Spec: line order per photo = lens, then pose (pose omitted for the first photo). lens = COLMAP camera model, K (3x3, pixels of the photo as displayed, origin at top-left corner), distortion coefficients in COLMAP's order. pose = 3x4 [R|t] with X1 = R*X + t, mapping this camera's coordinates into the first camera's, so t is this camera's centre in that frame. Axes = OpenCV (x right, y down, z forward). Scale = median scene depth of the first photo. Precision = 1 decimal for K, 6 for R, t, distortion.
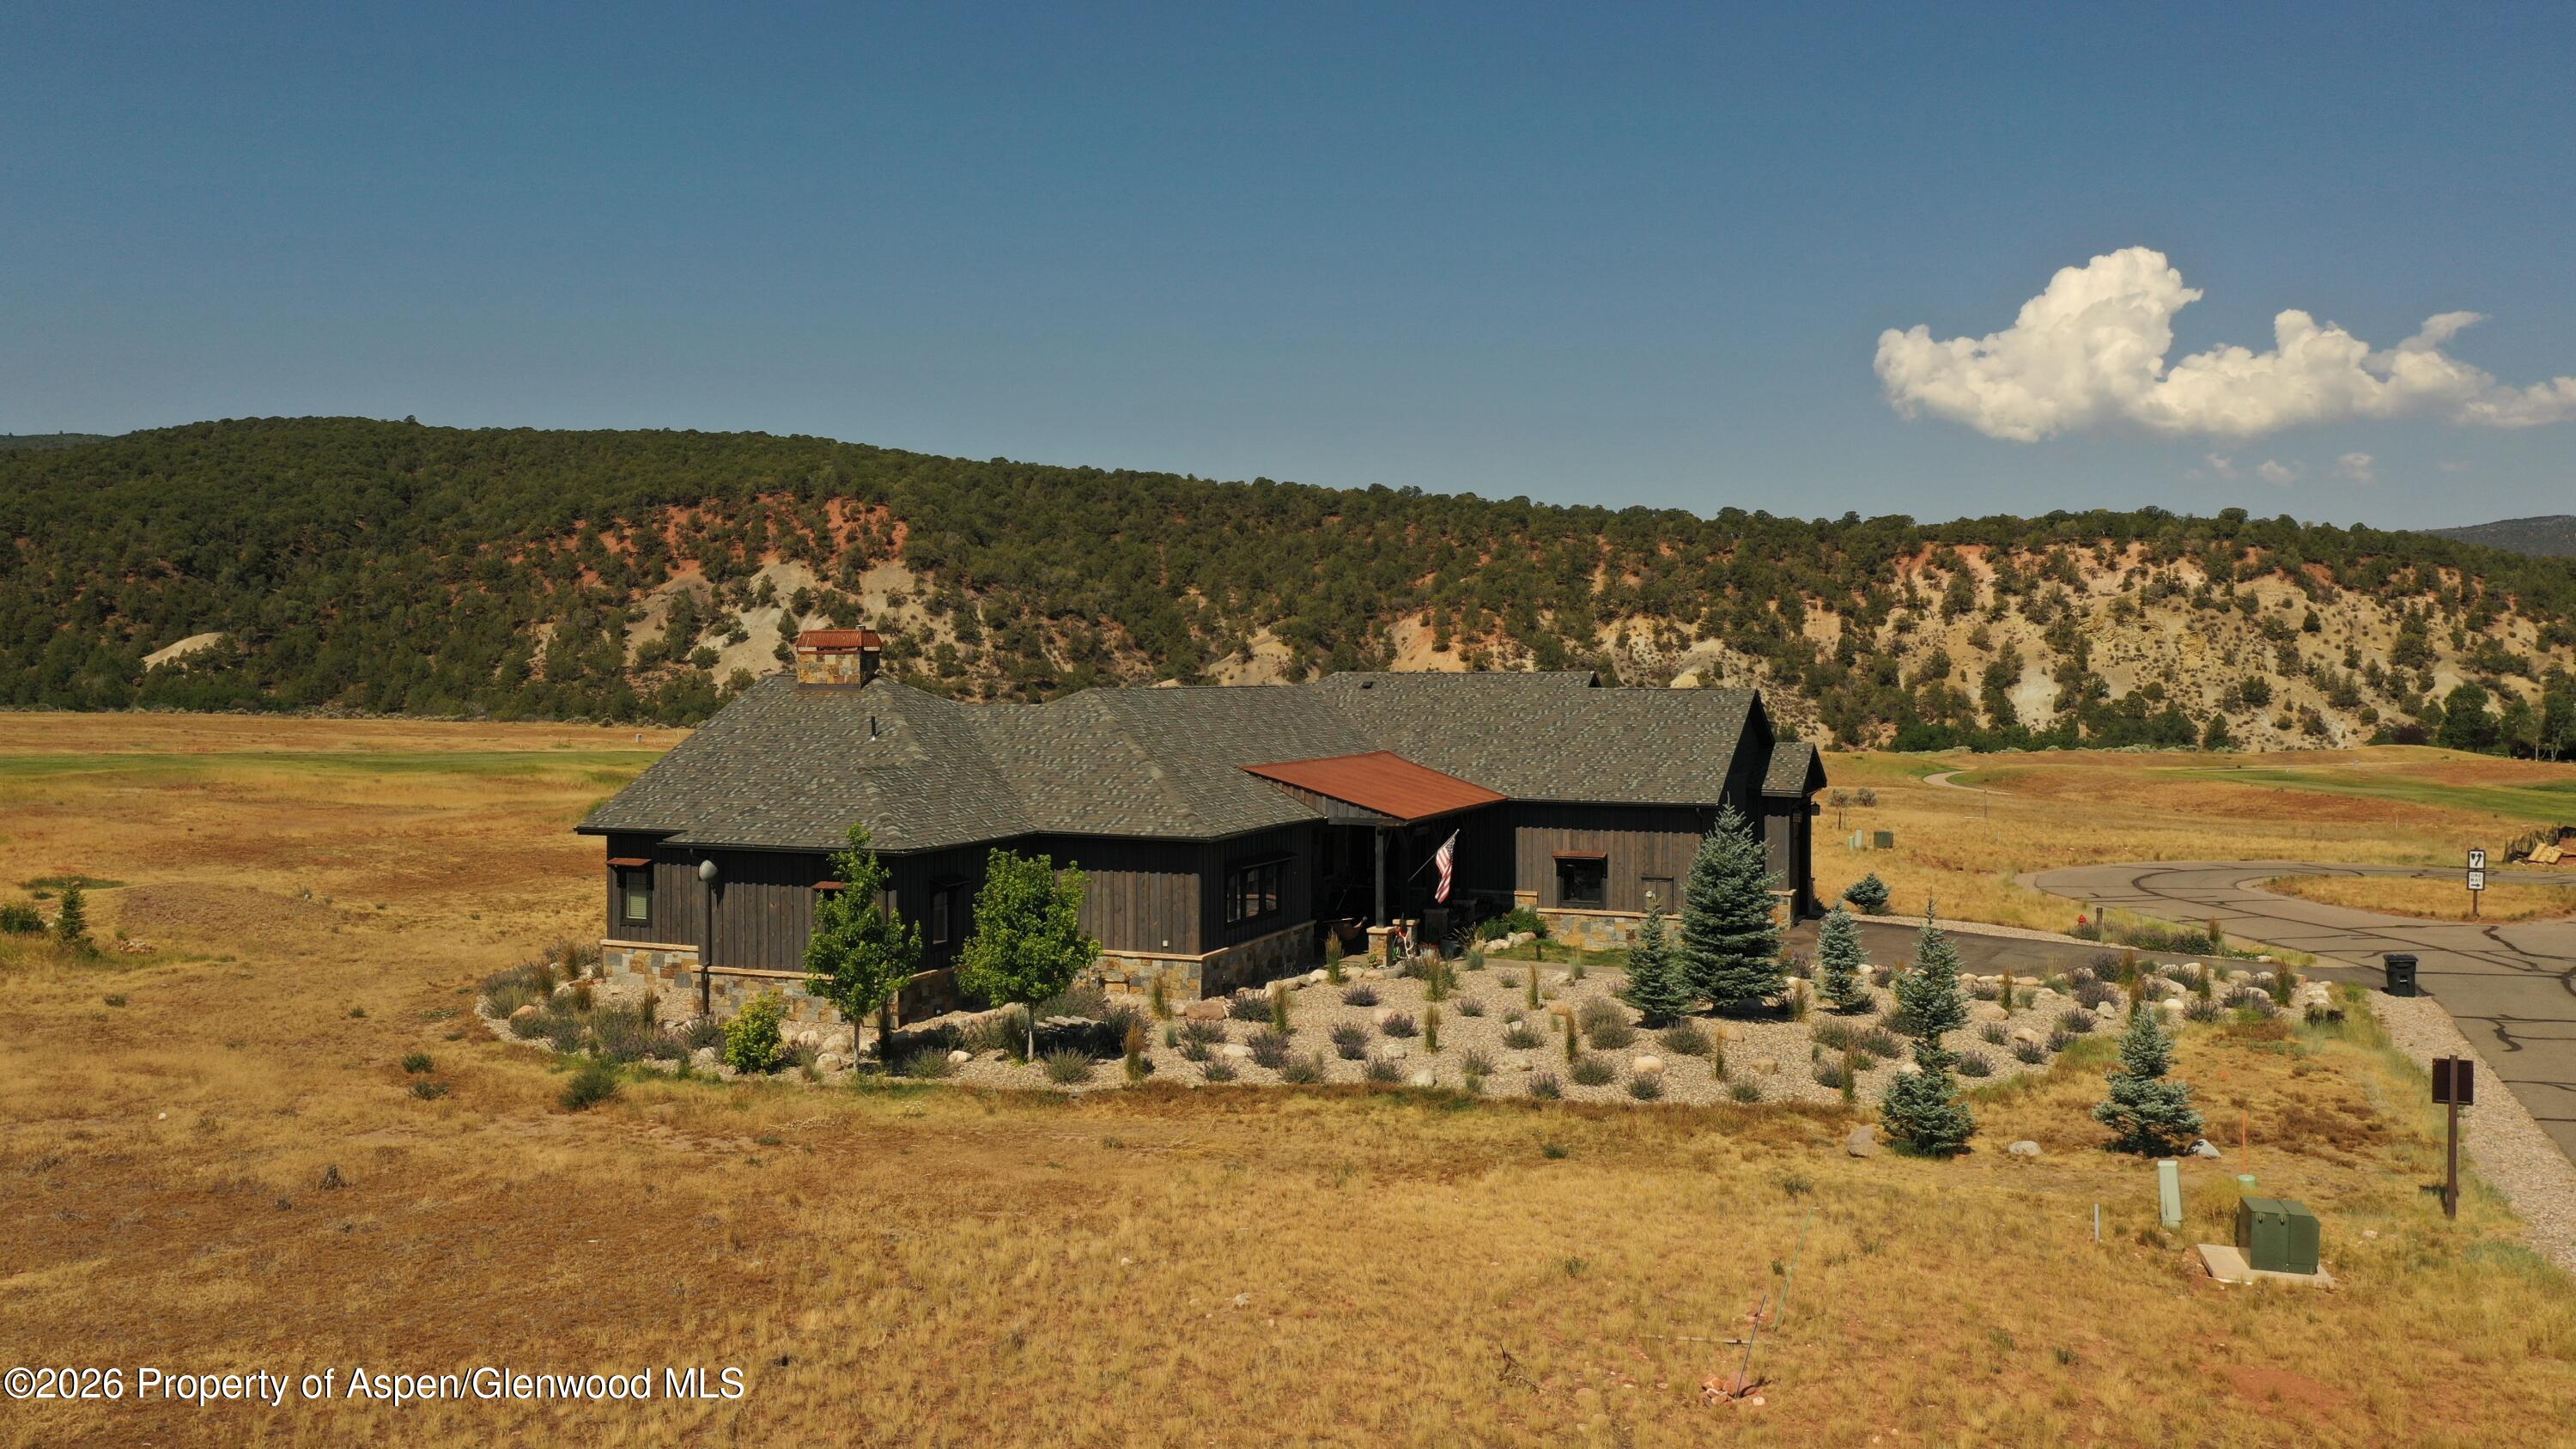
lens RADIAL K [[2101.0, 0, 1288.0], [0, 2101.0, 724.5], [0, 0, 1]] dist [-0.010074, 0.003264]
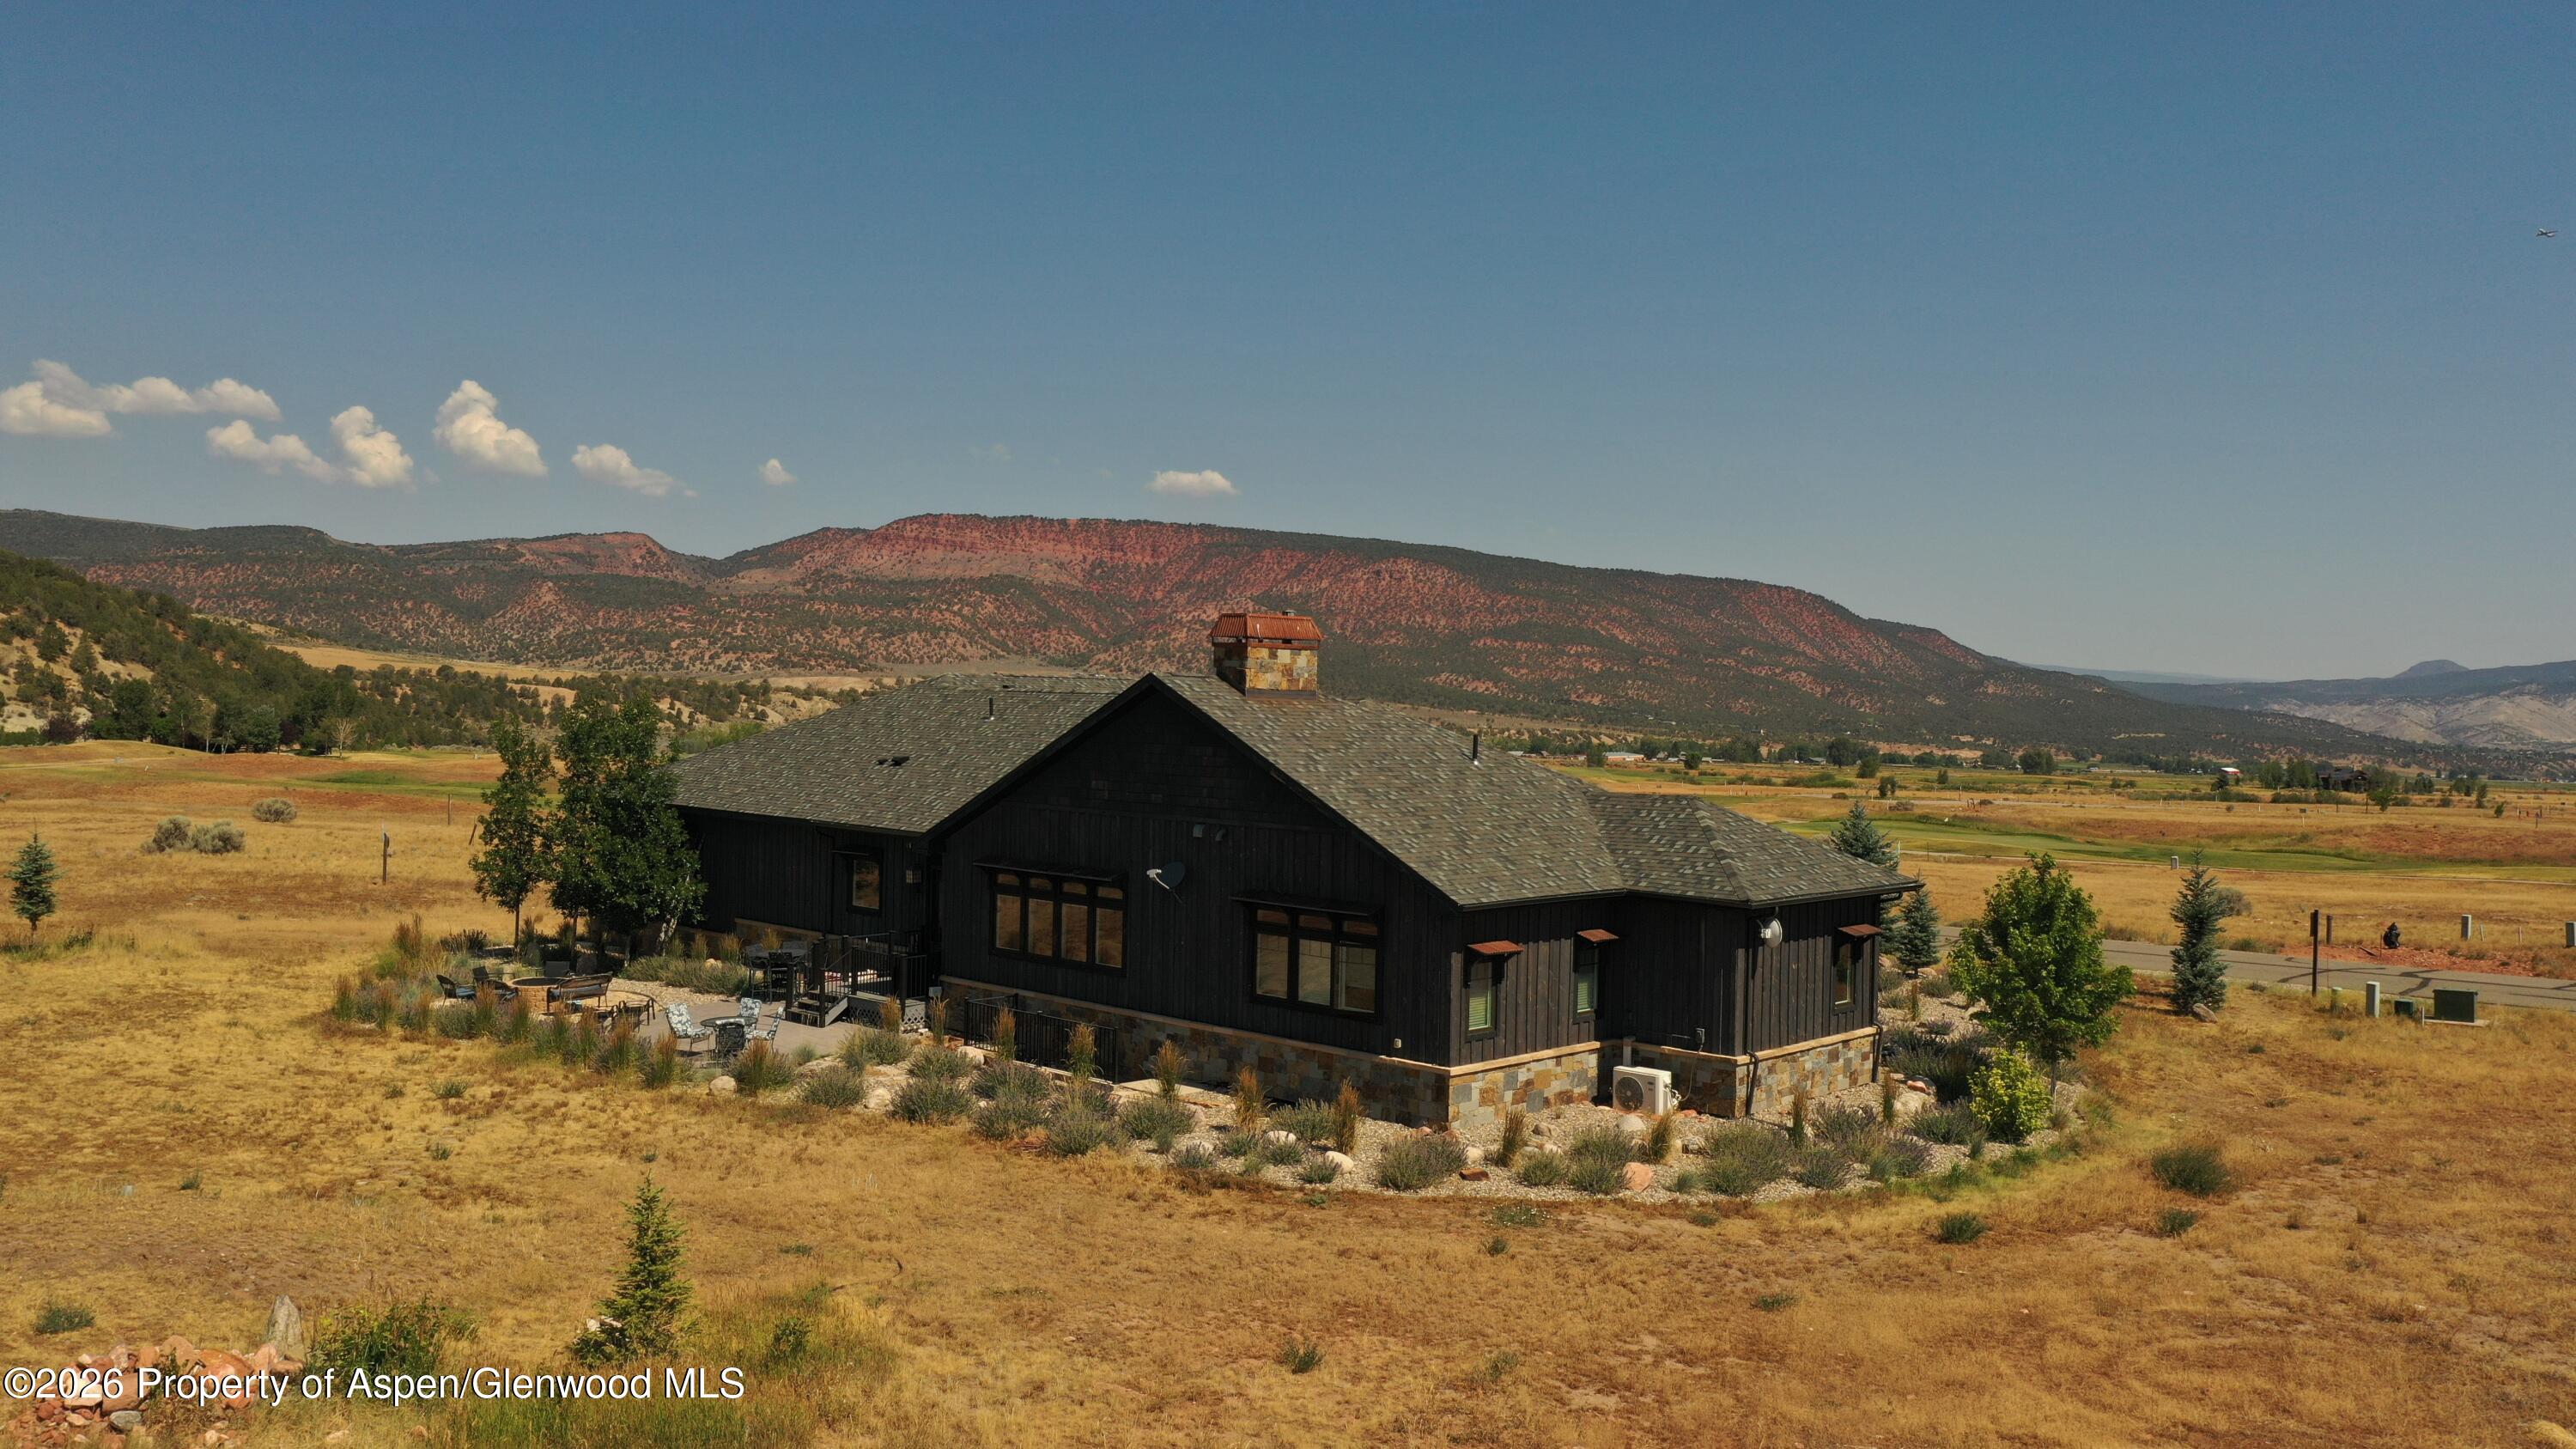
lens RADIAL K [[2101.0, 0, 1288.0], [0, 2101.0, 724.5], [0, 0, 1]] dist [-0.010074, 0.003264]
pose [[0.340693, -0.009177, 0.940130, -0.901741], [0.005244, 0.999955, 0.007860, -0.013057], [-0.940160, 0.002252, 0.340726, 0.751581]]
